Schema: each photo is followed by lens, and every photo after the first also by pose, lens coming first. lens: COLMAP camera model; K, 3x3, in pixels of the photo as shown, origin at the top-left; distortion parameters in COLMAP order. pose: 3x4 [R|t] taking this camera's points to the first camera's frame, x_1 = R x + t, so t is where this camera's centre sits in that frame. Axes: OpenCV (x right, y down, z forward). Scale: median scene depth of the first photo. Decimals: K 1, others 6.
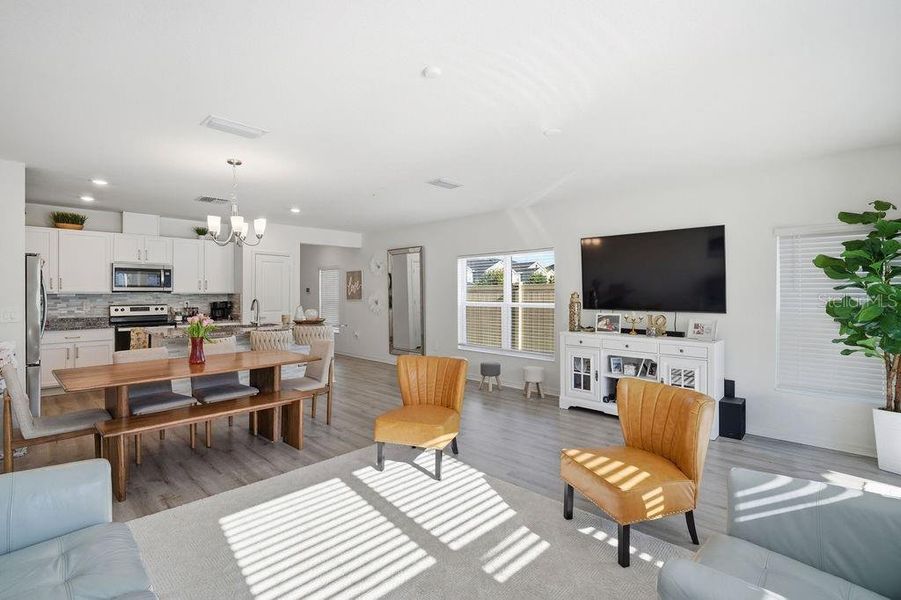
lens RADIAL K [[421.1, 0, 453.1], [0, 421.1, 292.6], [0, 0, 1]] dist [-0.000091, -0.000217]
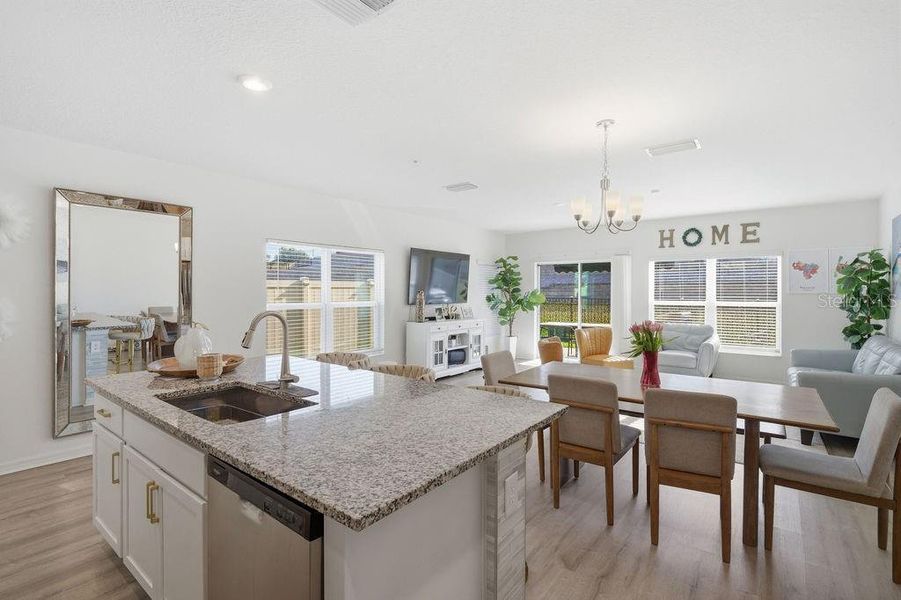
lens RADIAL K [[421.1, 0, 453.1], [0, 421.1, 292.6], [0, 0, 1]] dist [-0.000091, -0.000217]
pose [[-0.117274, -0.003816, 0.993092, -1.026989], [-0.002280, 0.999991, 0.003574, -0.002498], [-0.993097, -0.001845, -0.117282, 1.121026]]
